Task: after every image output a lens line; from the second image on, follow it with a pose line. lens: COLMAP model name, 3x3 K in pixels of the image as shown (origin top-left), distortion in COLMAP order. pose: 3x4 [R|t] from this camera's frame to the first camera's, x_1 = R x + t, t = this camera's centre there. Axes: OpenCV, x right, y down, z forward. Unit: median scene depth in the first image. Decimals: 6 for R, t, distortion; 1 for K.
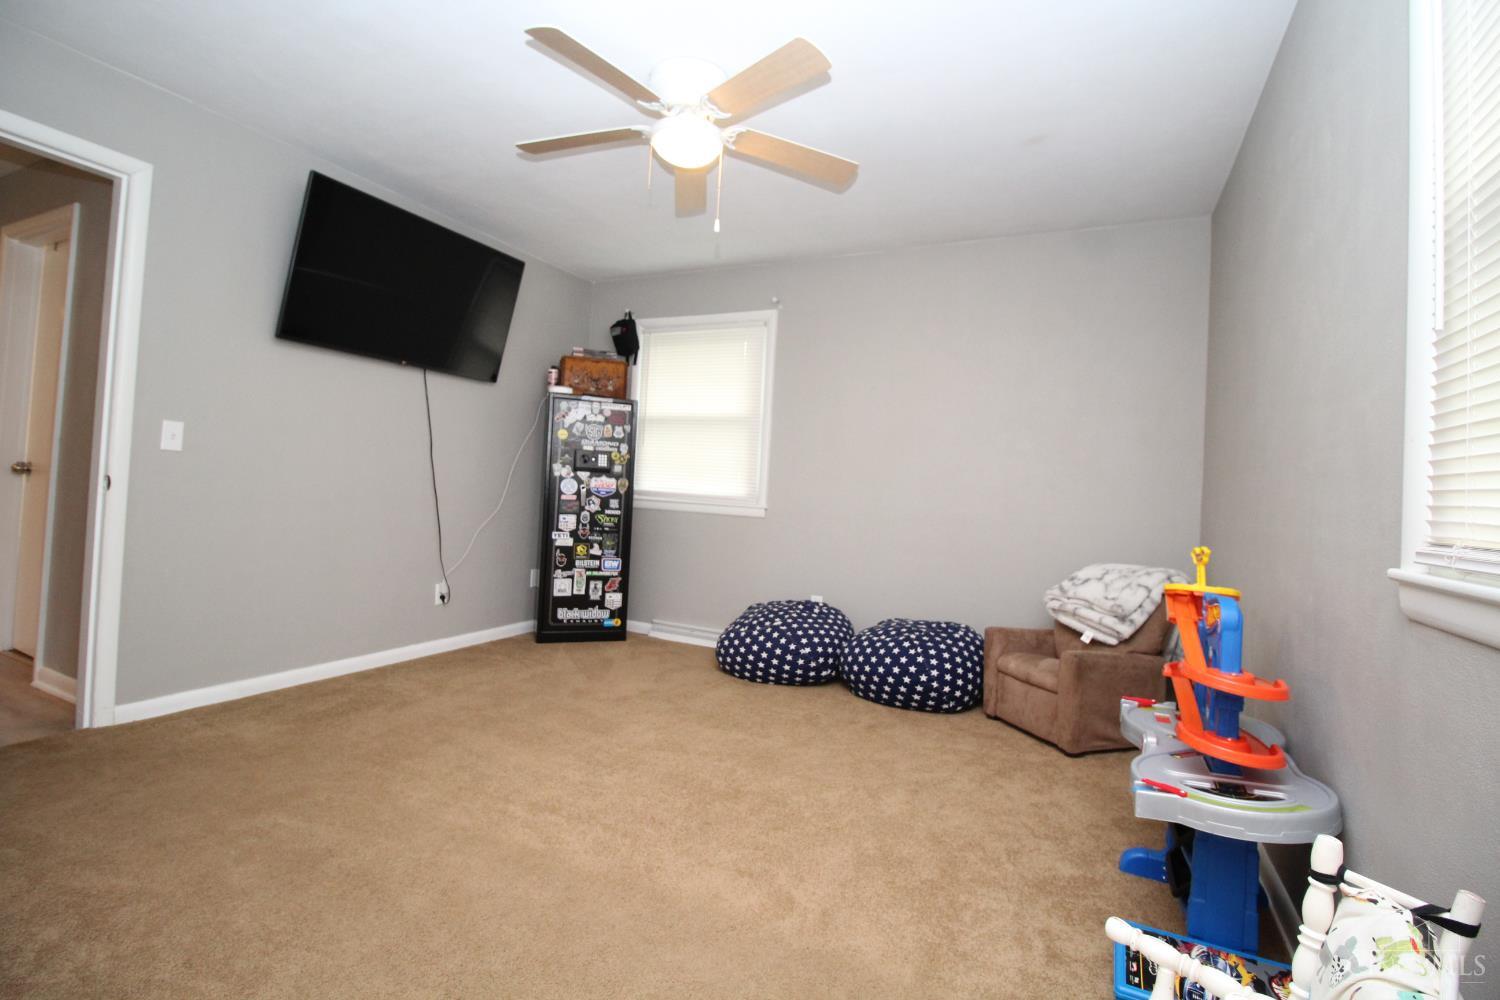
lens RADIAL K [[693.0, 0, 745.7], [0, 693.0, 481.0], [0, 0, 1]] dist [0.002263, -0.015545]
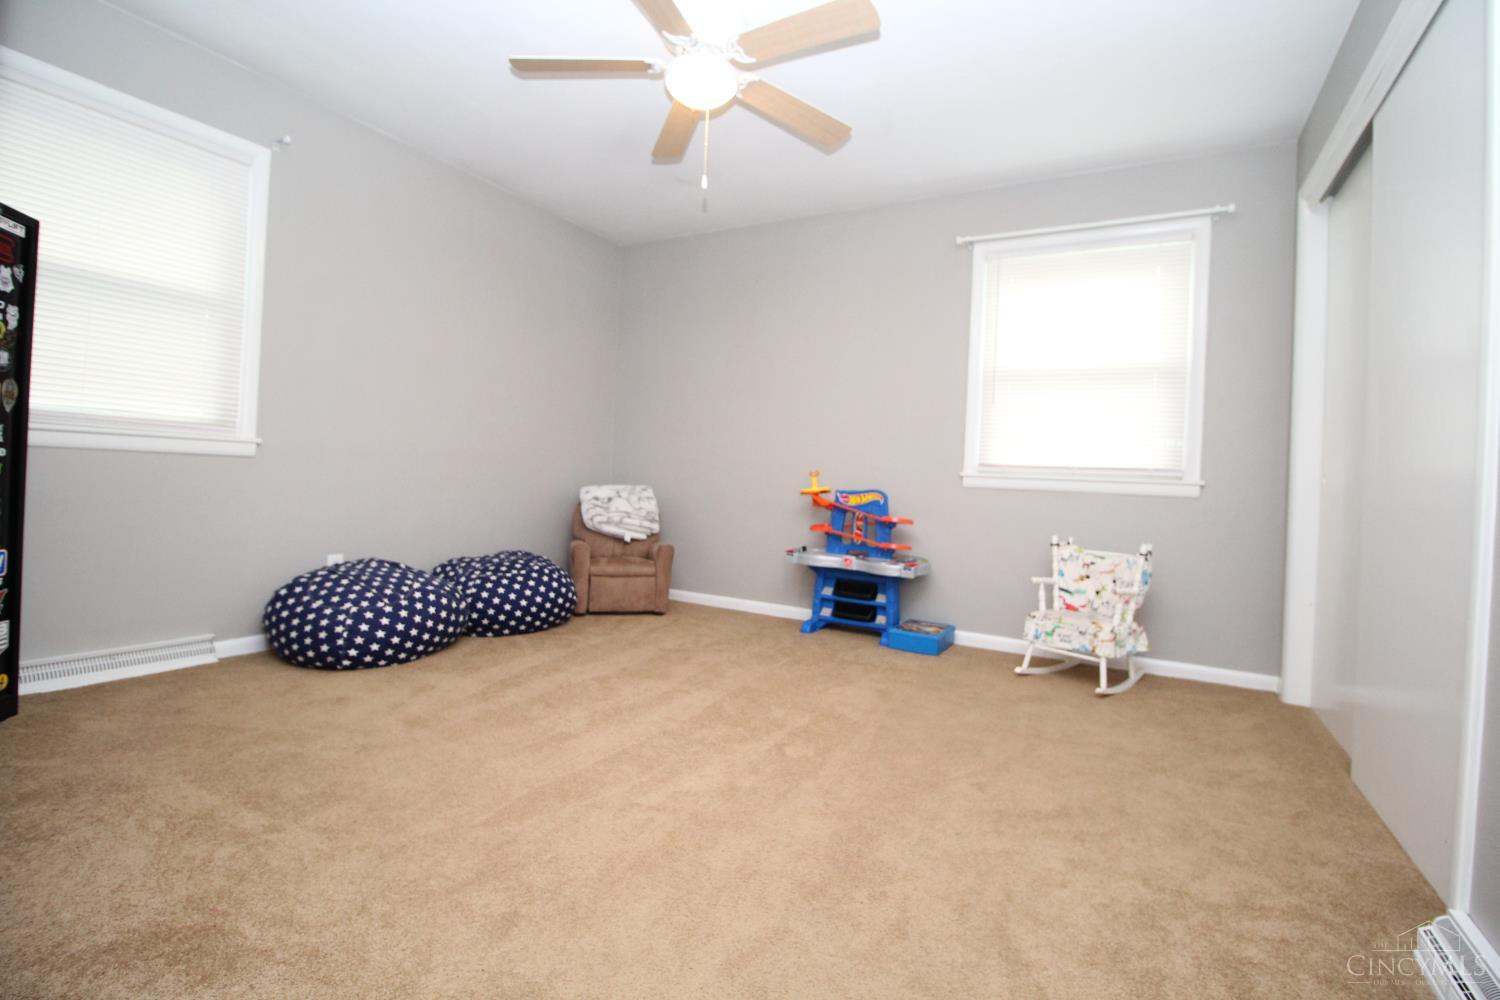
lens RADIAL K [[693.0, 0, 745.7], [0, 693.0, 481.0], [0, 0, 1]] dist [0.002263, -0.015545]
pose [[0.060736, -0.054374, 0.996672, -0.688228], [-0.056722, 0.996714, 0.057832, 0.011507], [-0.996541, -0.060046, 0.057452, 0.528510]]
